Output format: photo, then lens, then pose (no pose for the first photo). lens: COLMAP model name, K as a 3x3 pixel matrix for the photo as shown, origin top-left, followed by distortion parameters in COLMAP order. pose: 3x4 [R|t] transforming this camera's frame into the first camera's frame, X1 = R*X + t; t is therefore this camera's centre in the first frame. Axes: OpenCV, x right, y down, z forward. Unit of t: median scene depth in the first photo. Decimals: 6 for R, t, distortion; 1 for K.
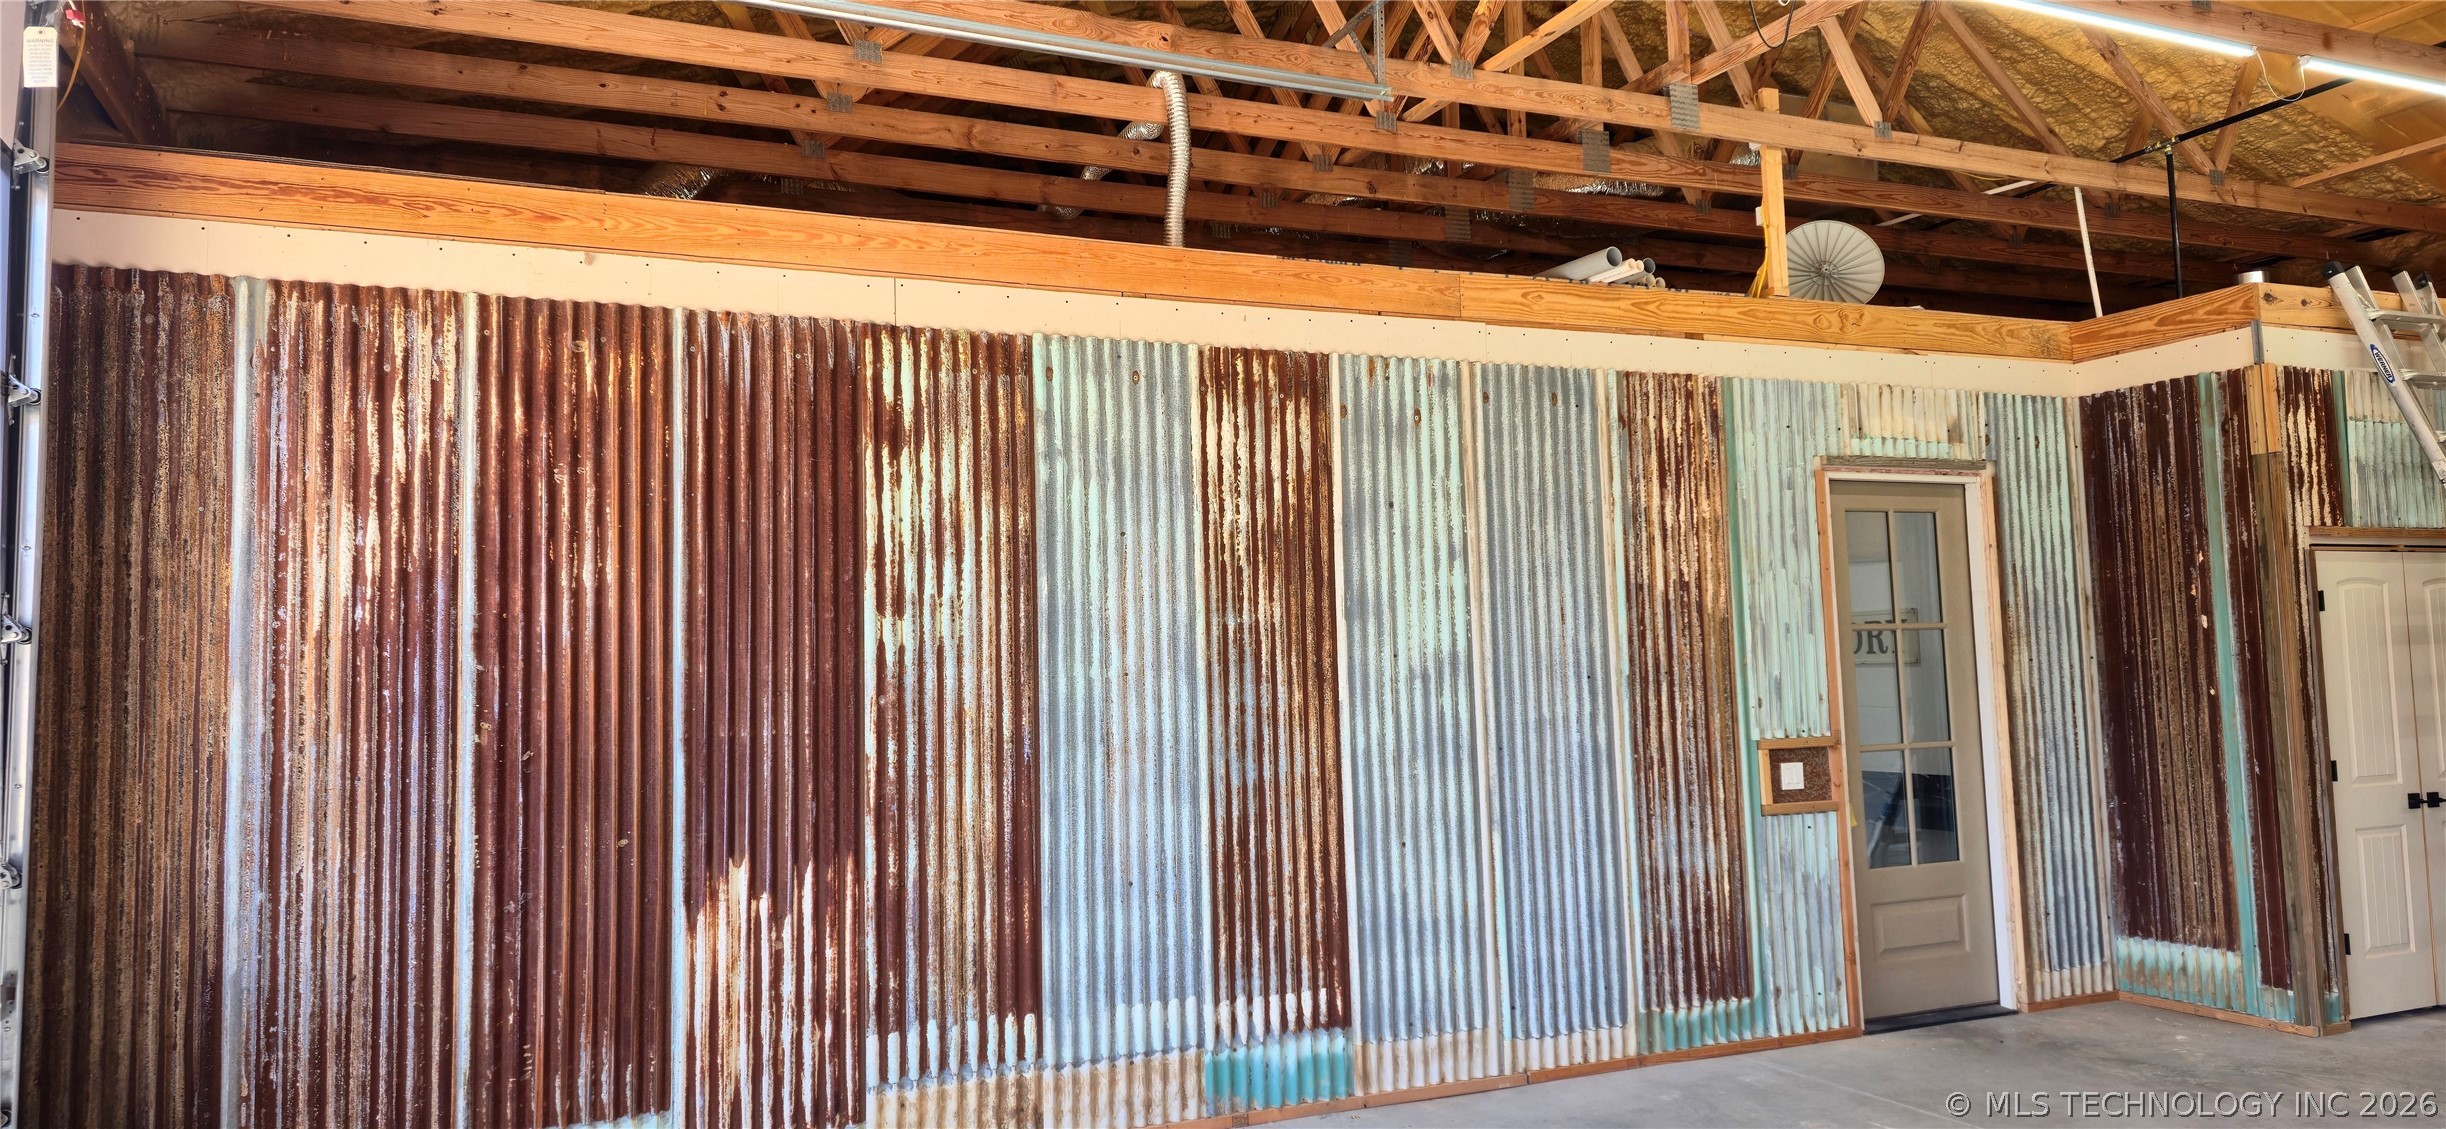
lens RADIAL K [[1651.5, 0, 1223.0], [0, 1651.5, 564.5], [0, 0, 1]] dist [0.108053, -0.000408]
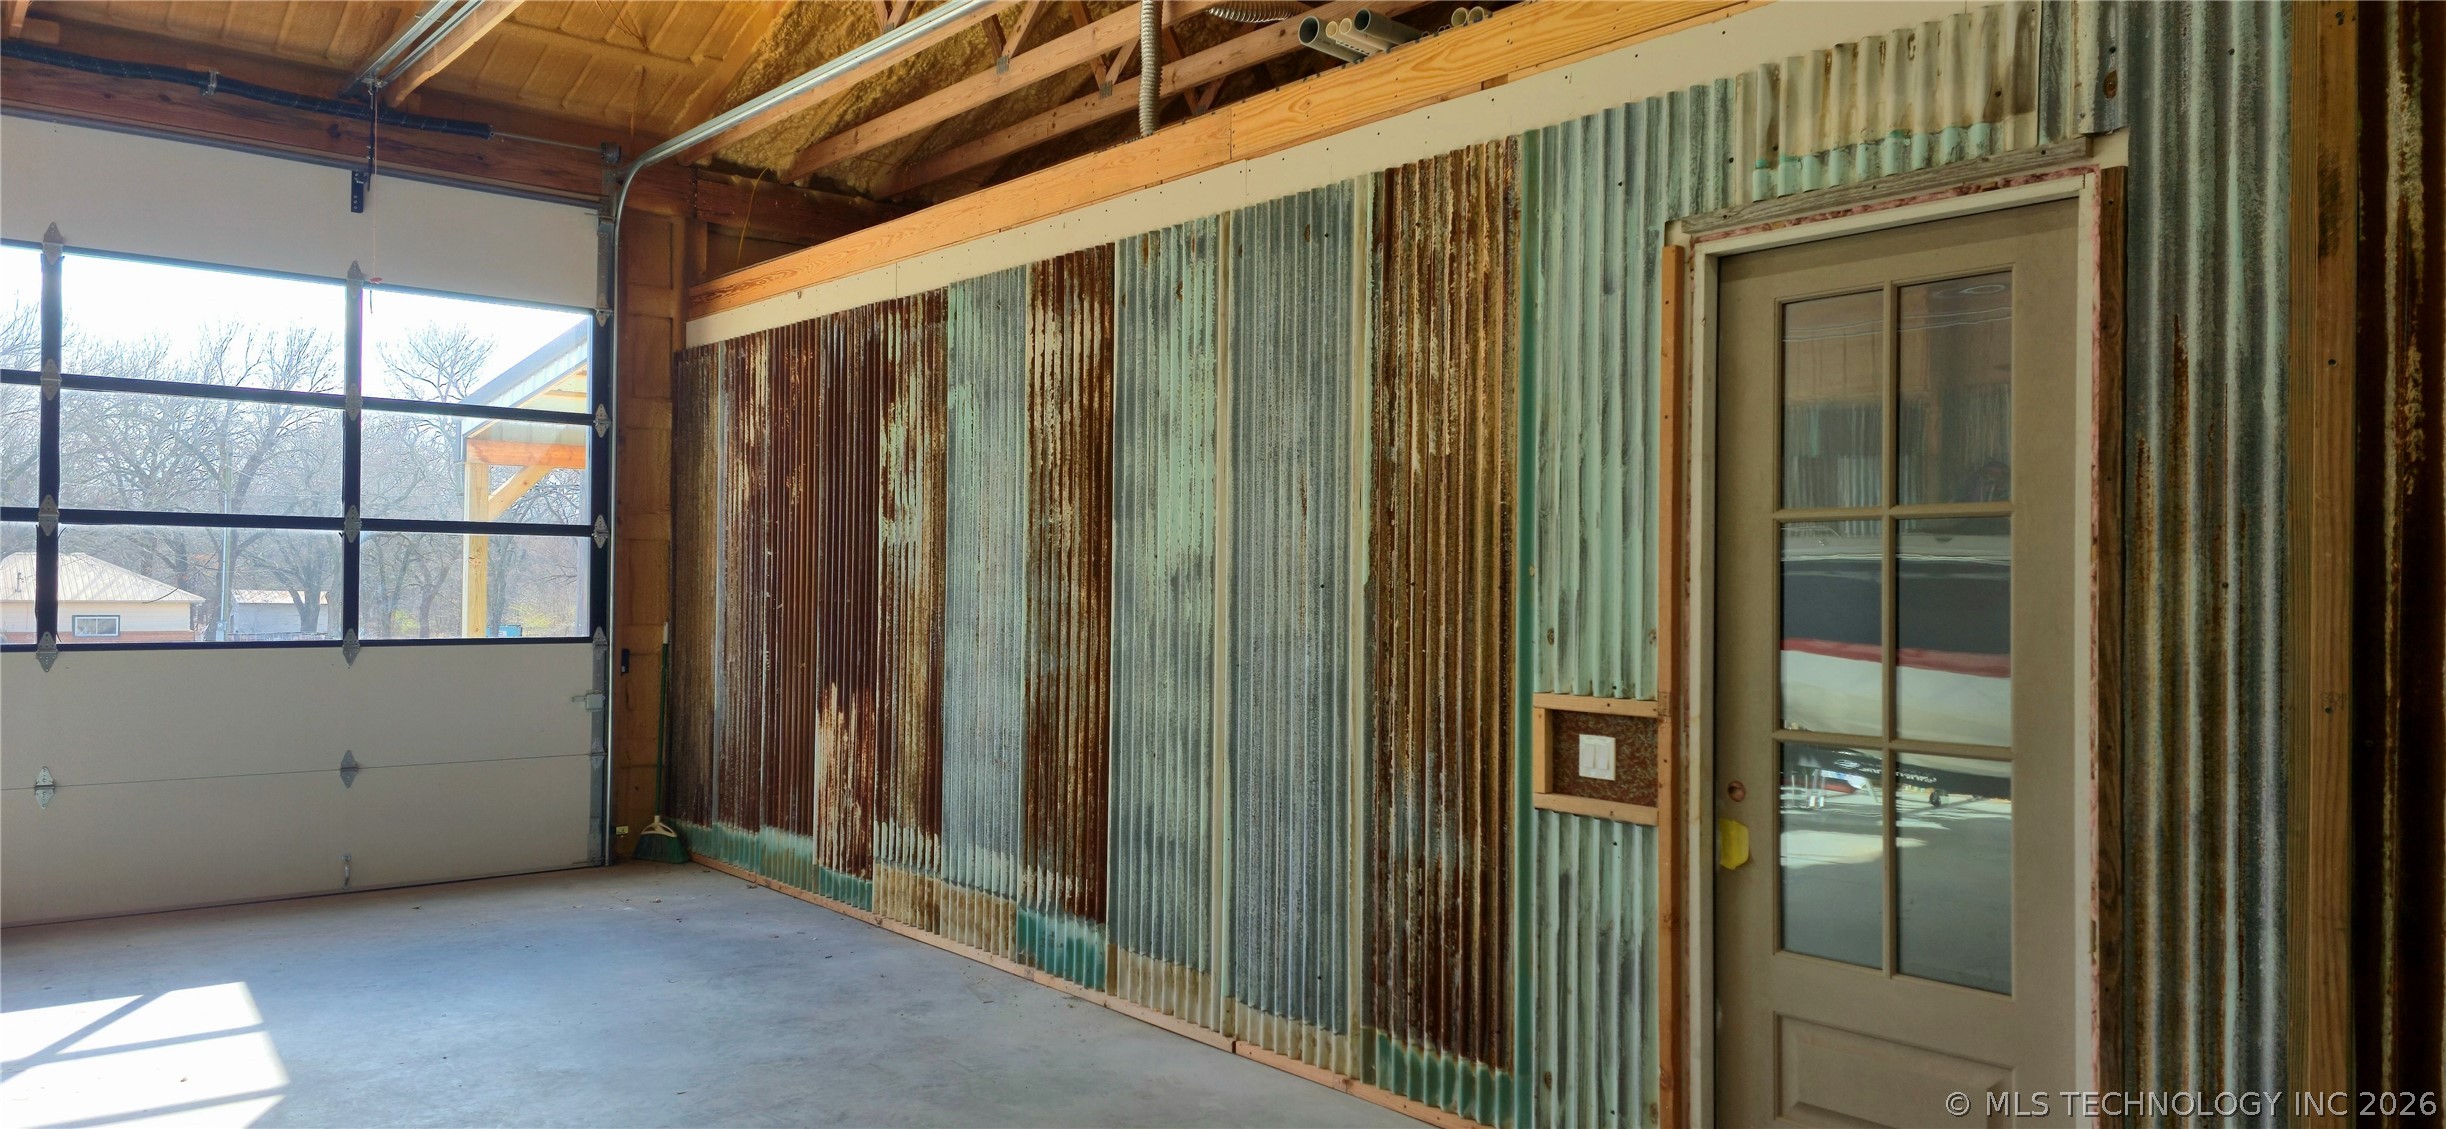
lens RADIAL K [[1651.5, 0, 1223.0], [0, 1651.5, 564.5], [0, 0, 1]] dist [0.108053, -0.000408]
pose [[0.245896, 0.022102, -0.969044, 1.056227], [0.051592, 0.998024, 0.035854, 0.029570], [0.967922, -0.058811, 0.244270, 0.839363]]
